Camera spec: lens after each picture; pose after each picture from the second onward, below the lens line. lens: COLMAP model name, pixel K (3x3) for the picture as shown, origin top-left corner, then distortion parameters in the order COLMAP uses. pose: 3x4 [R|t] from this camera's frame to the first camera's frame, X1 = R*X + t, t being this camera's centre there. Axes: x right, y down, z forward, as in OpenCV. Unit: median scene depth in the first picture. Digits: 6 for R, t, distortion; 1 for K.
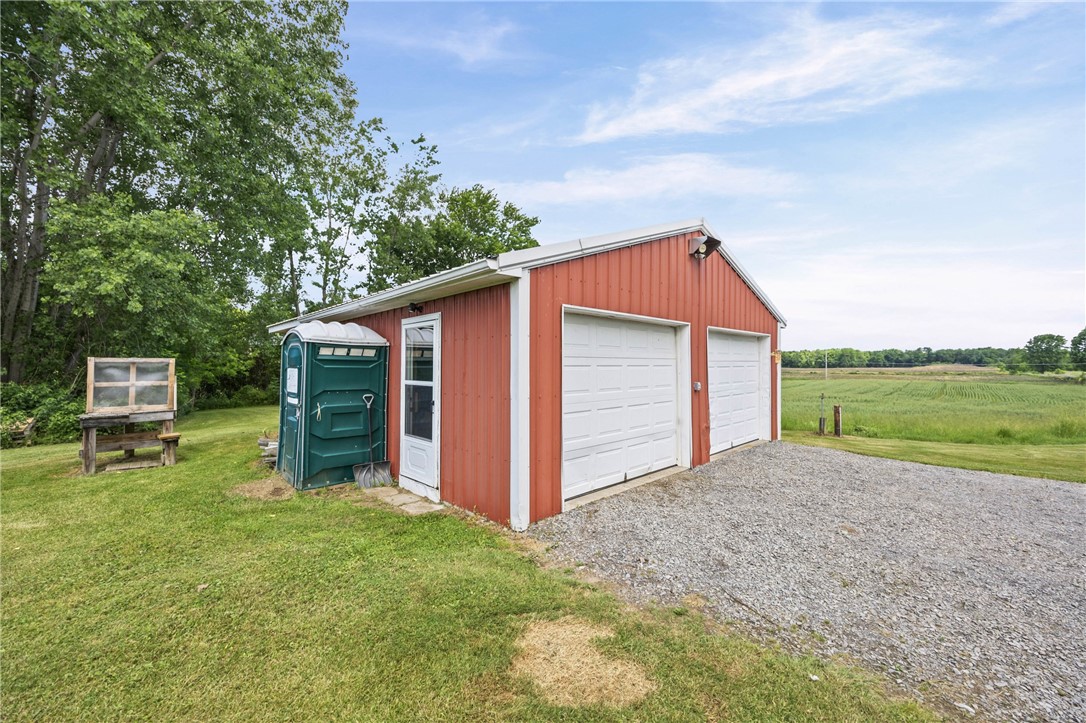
lens RADIAL K [[408.6, 0, 536.8], [0, 408.6, 365.7], [0, 0, 1]] dist [-0.001659, -0.000366]
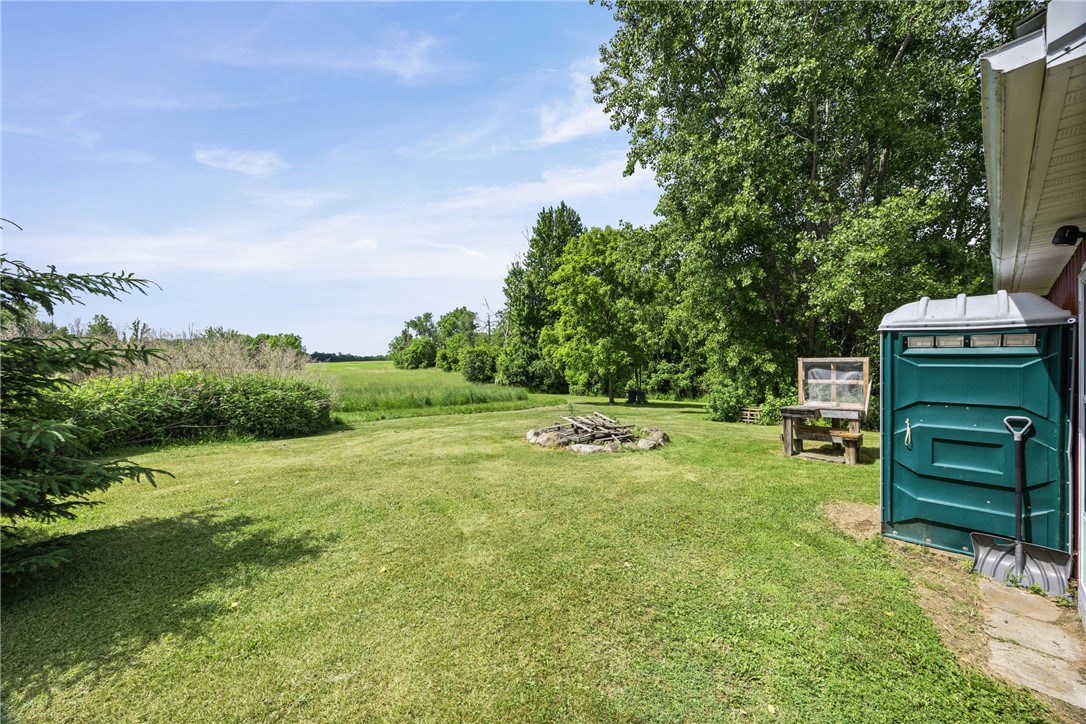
lens RADIAL K [[408.6, 0, 536.8], [0, 408.6, 366.2], [0, 0, 1]] dist [-0.001659, -0.000366]
pose [[0.009746, -0.000284, -0.999952, 0.133826], [0.005513, 0.999985, -0.000230, -0.000723], [0.999937, -0.005510, 0.009747, 0.337842]]
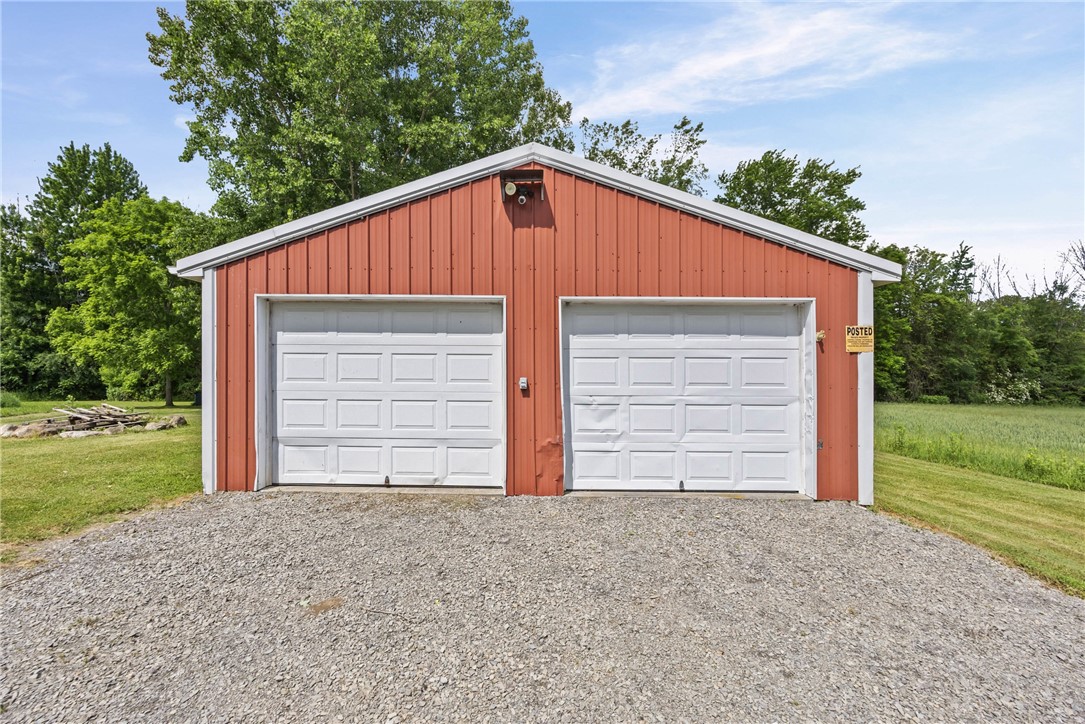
lens RADIAL K [[444.6, 0, 542.5], [0, 444.6, 362.0], [0, 0, 1]] dist [-0.012706, -0.000240]
pose [[0.746555, -0.003709, -0.665314, 0.935328], [-0.012471, 0.999731, -0.019568, 0.027884], [0.665207, 0.022905, 0.746307, 0.434016]]
